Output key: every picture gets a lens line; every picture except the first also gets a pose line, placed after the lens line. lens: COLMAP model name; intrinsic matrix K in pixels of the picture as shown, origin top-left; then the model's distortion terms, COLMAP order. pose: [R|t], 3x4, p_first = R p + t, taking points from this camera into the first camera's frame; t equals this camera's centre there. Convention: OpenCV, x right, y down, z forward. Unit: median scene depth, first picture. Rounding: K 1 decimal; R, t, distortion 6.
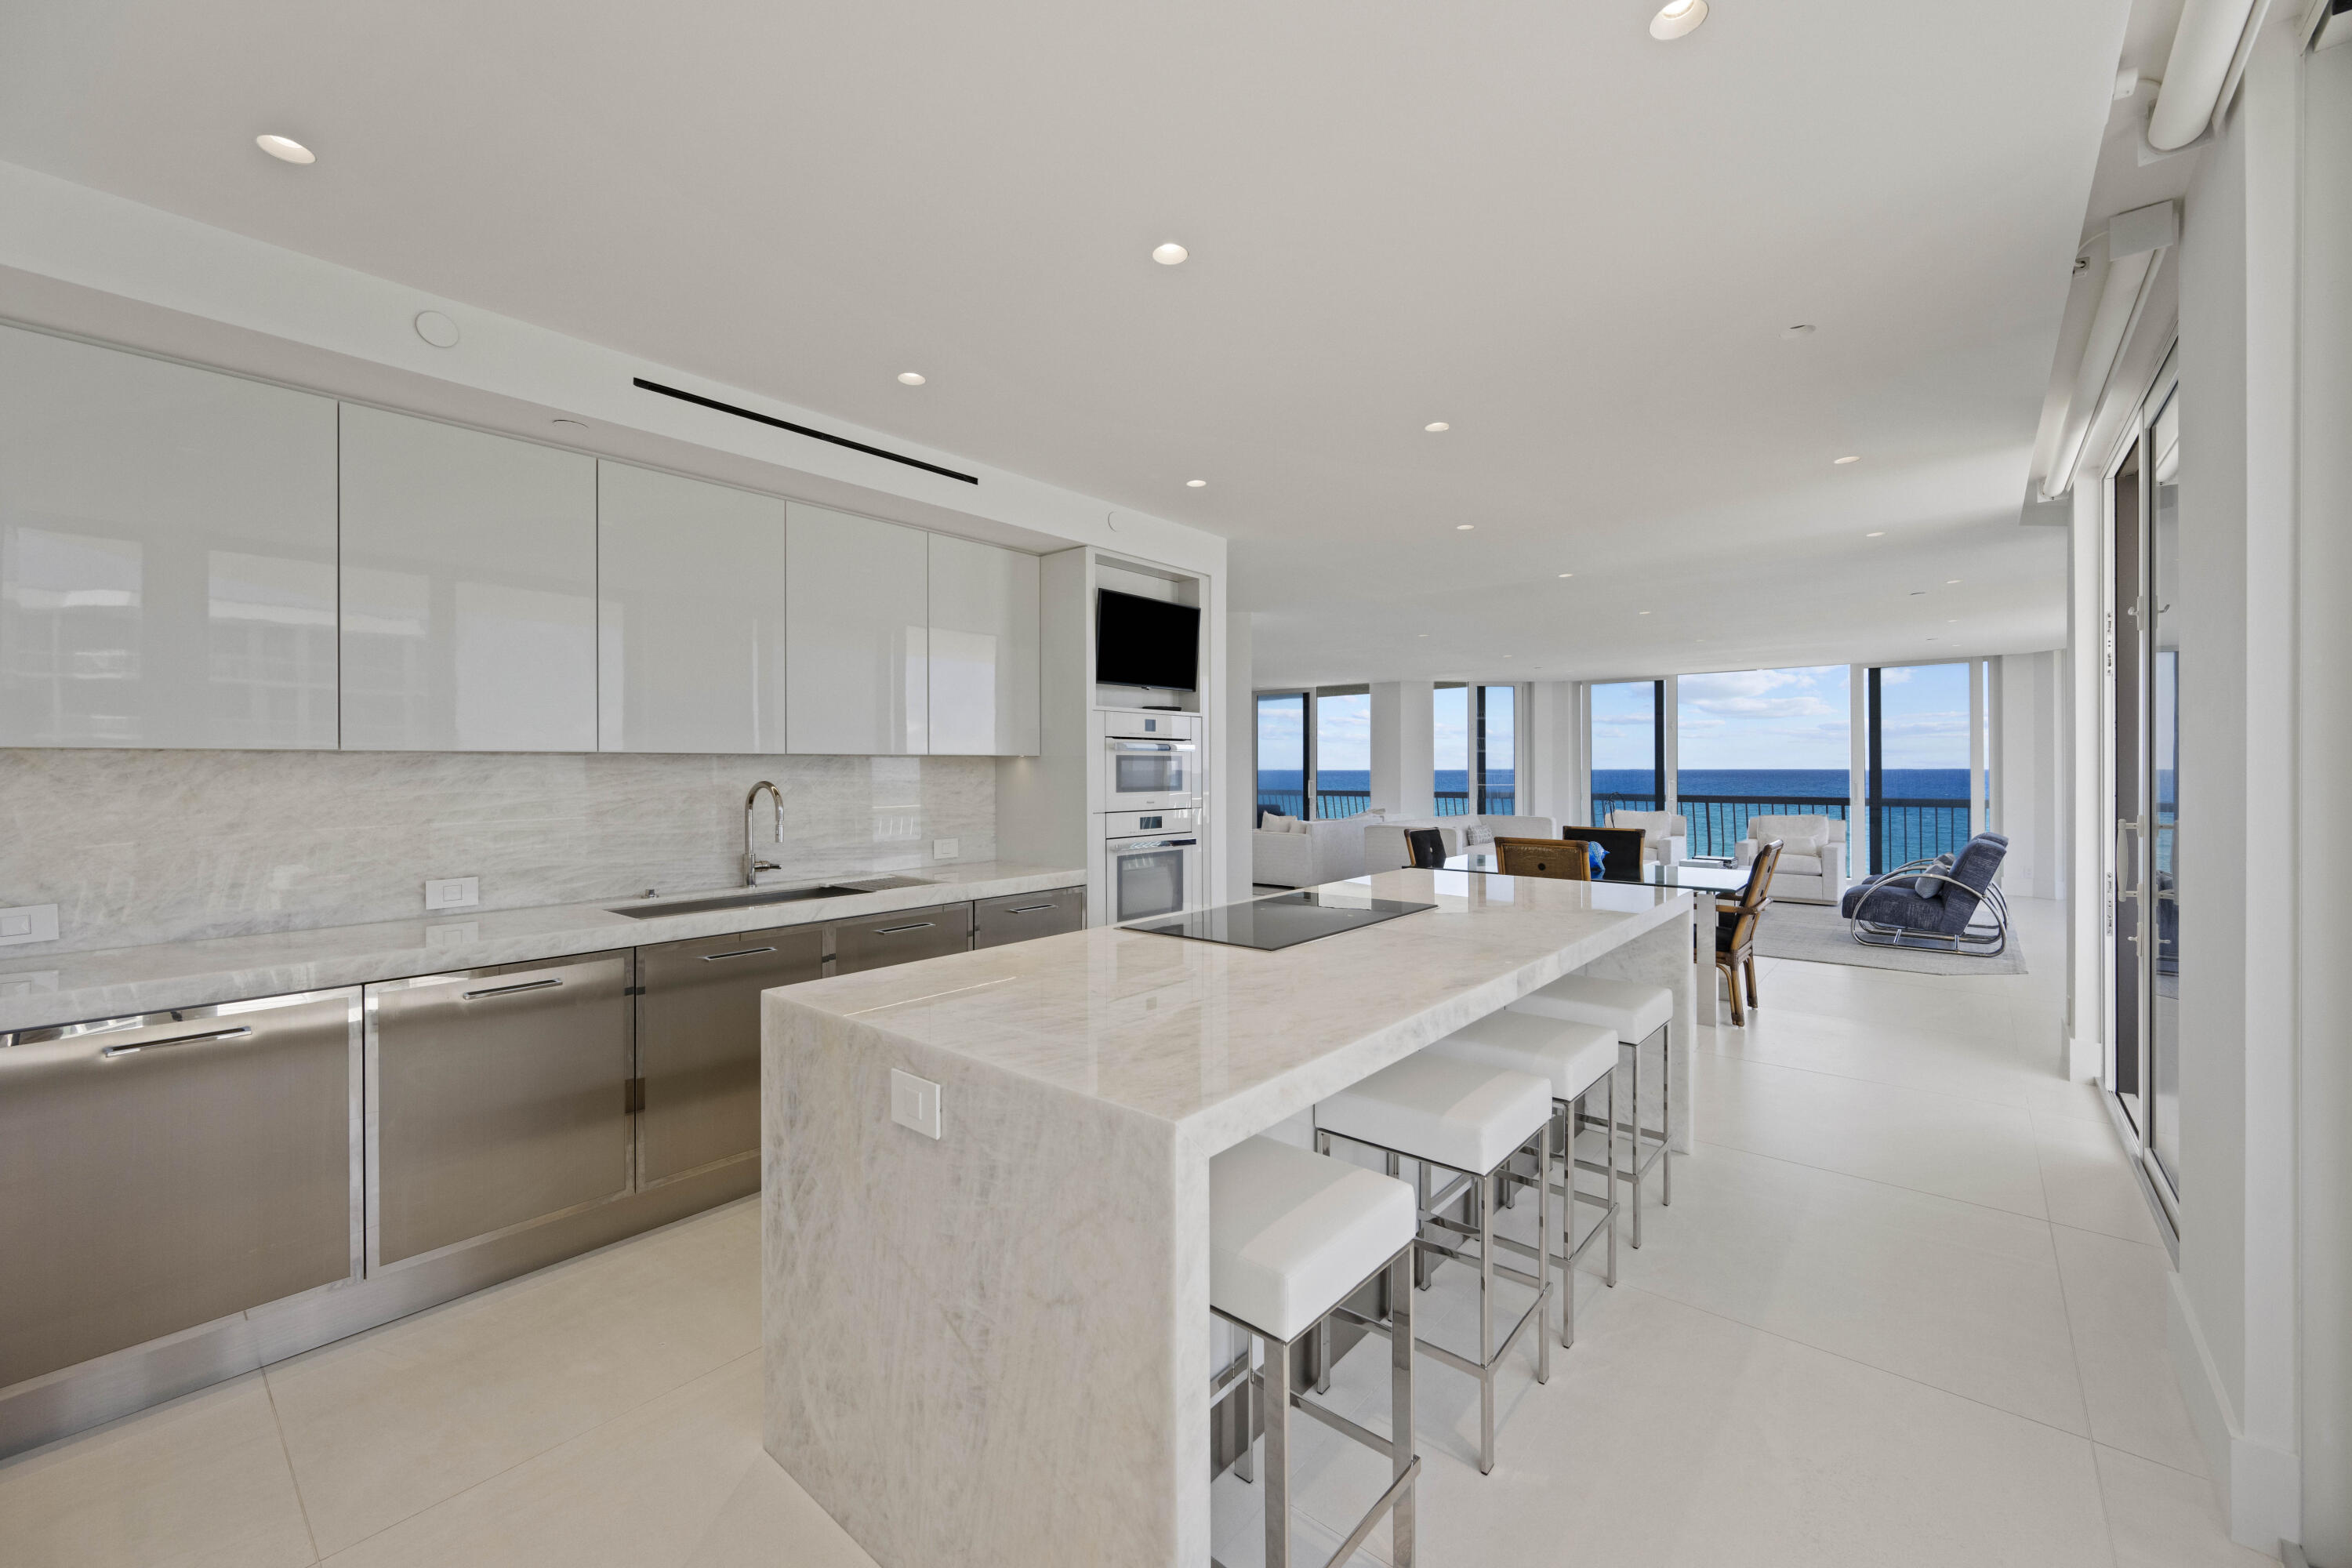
lens RADIAL K [[929.8, 0, 1175.6], [0, 929.8, 772.2], [0, 0, 1]] dist [-0.000463, -0.000083]
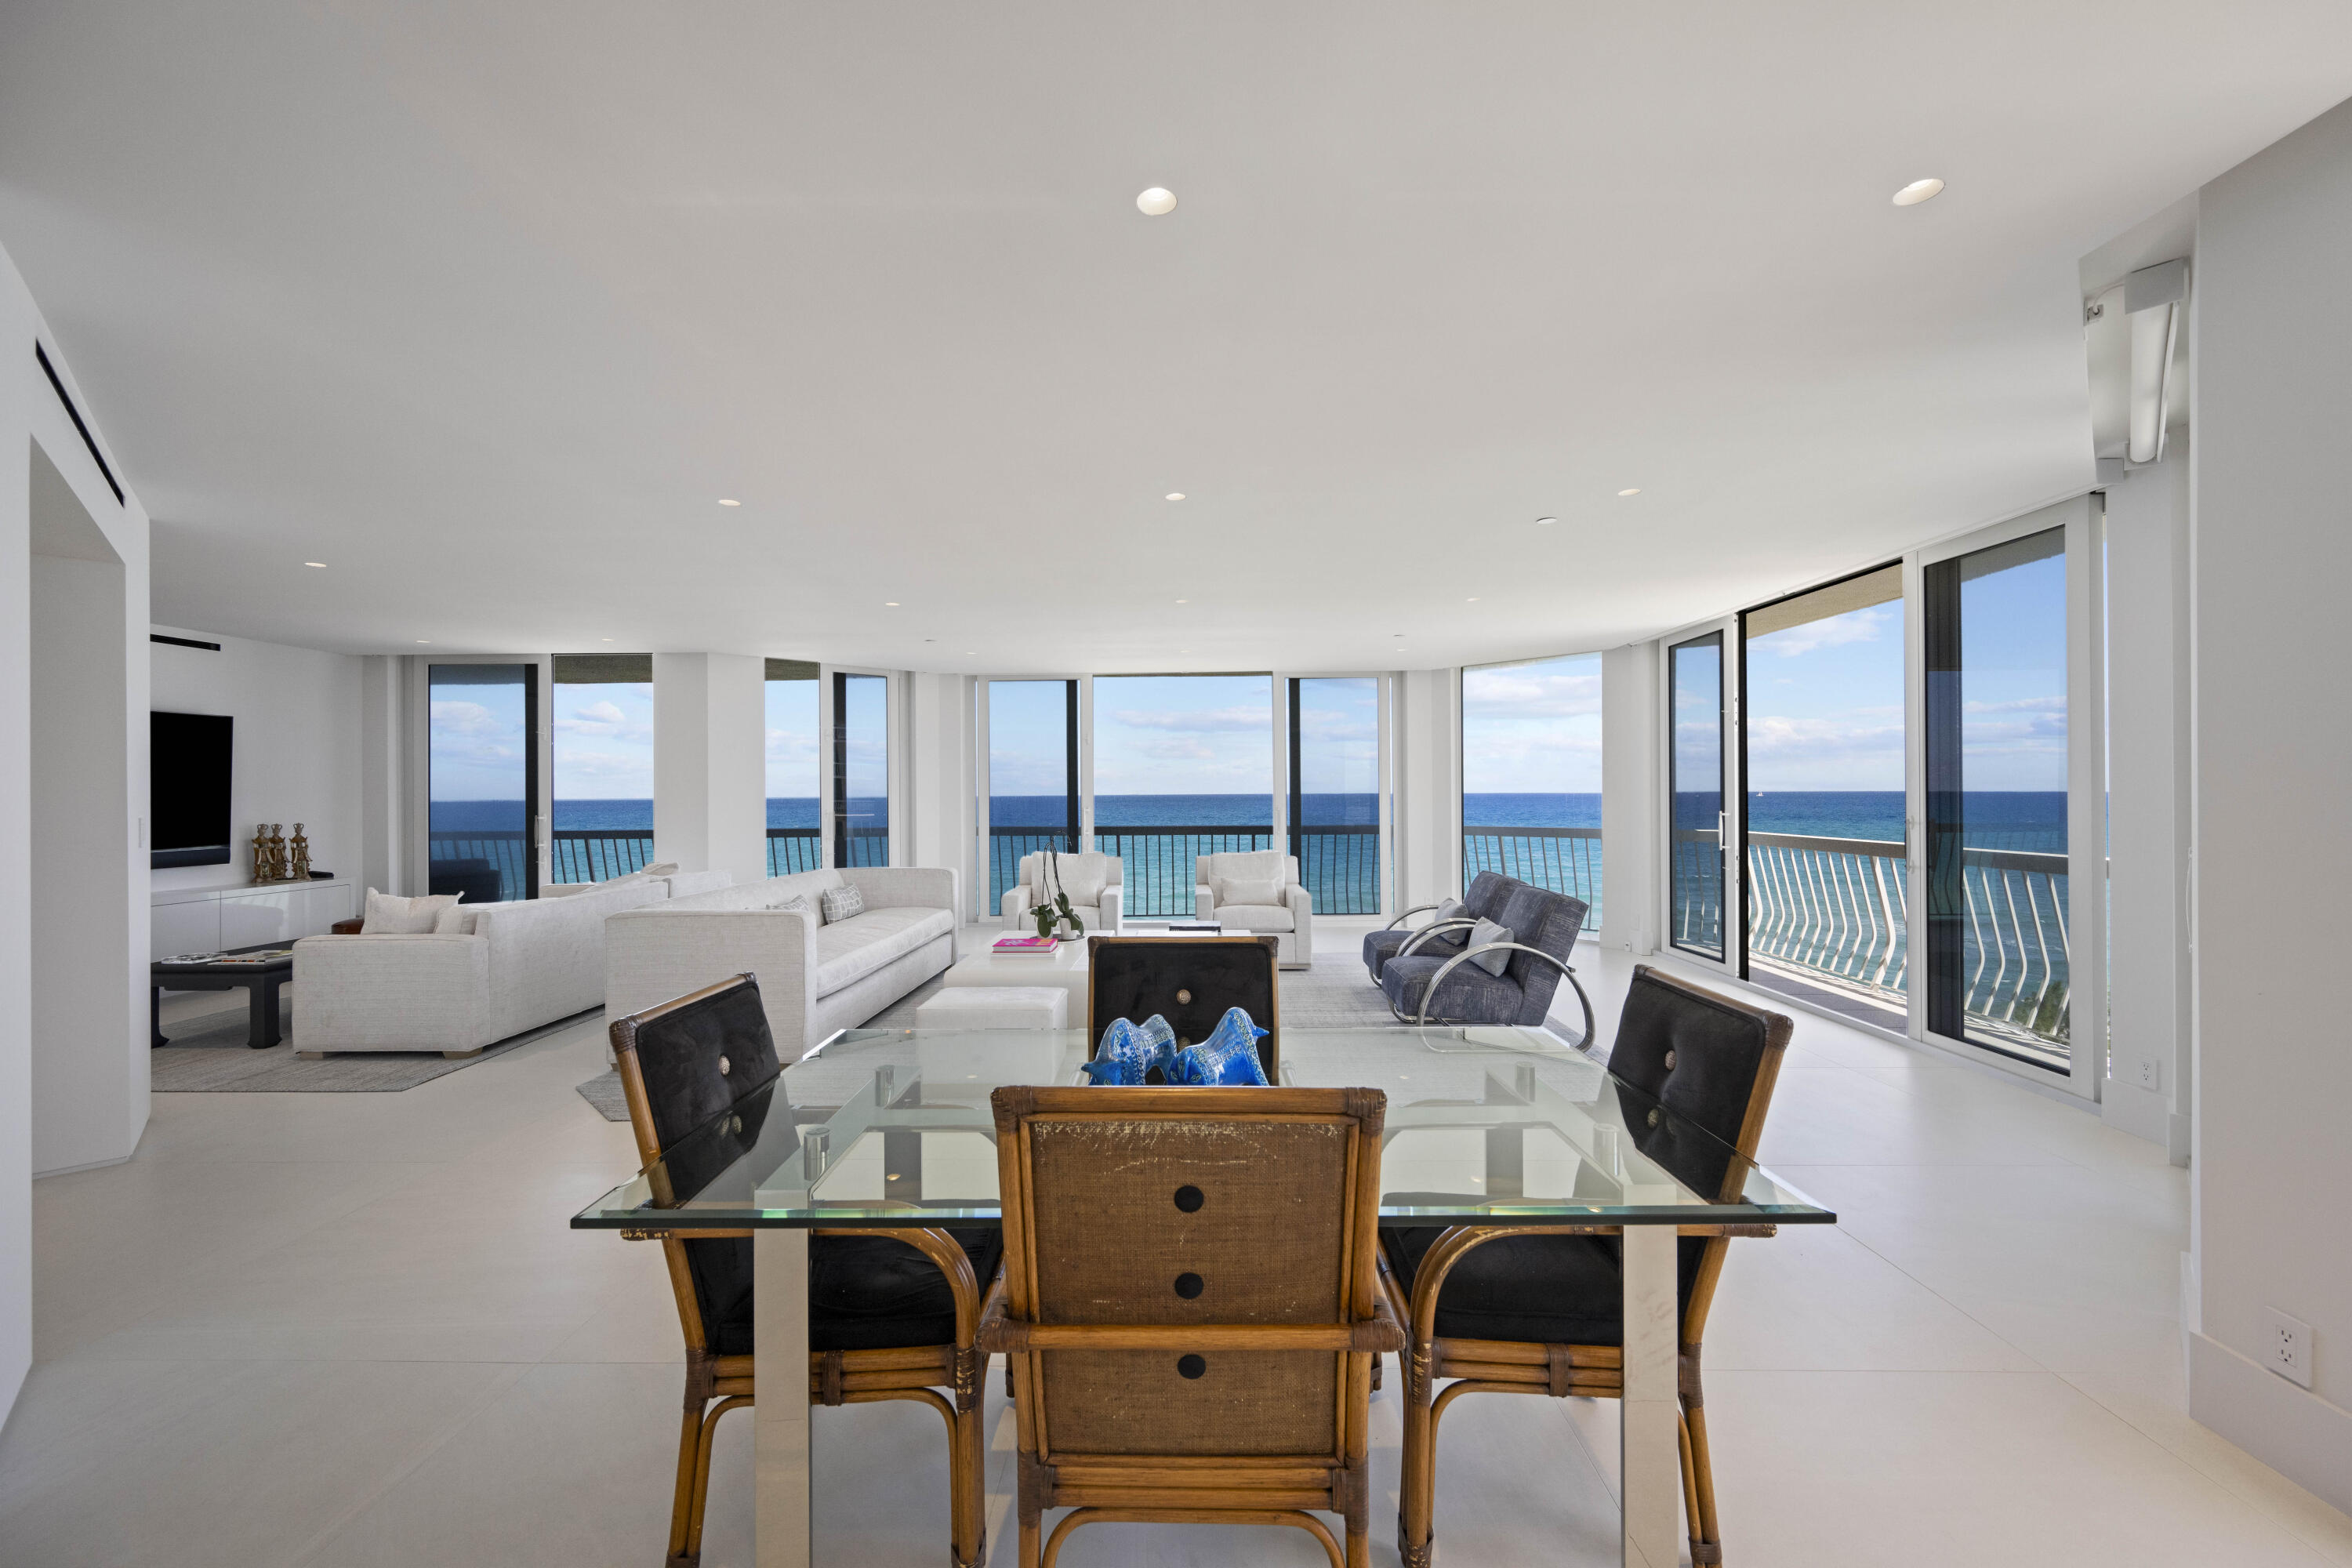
lens RADIAL K [[919.4, 0, 1180.8], [0, 919.4, 789.7], [0, 0, 1]] dist [-0.000513, -0.000144]
pose [[0.773323, -0.000099, 0.634013, 0.119868], [0.006198, 0.999953, -0.007404, -0.000740], [-0.633982, 0.009655, 0.773287, 0.404029]]
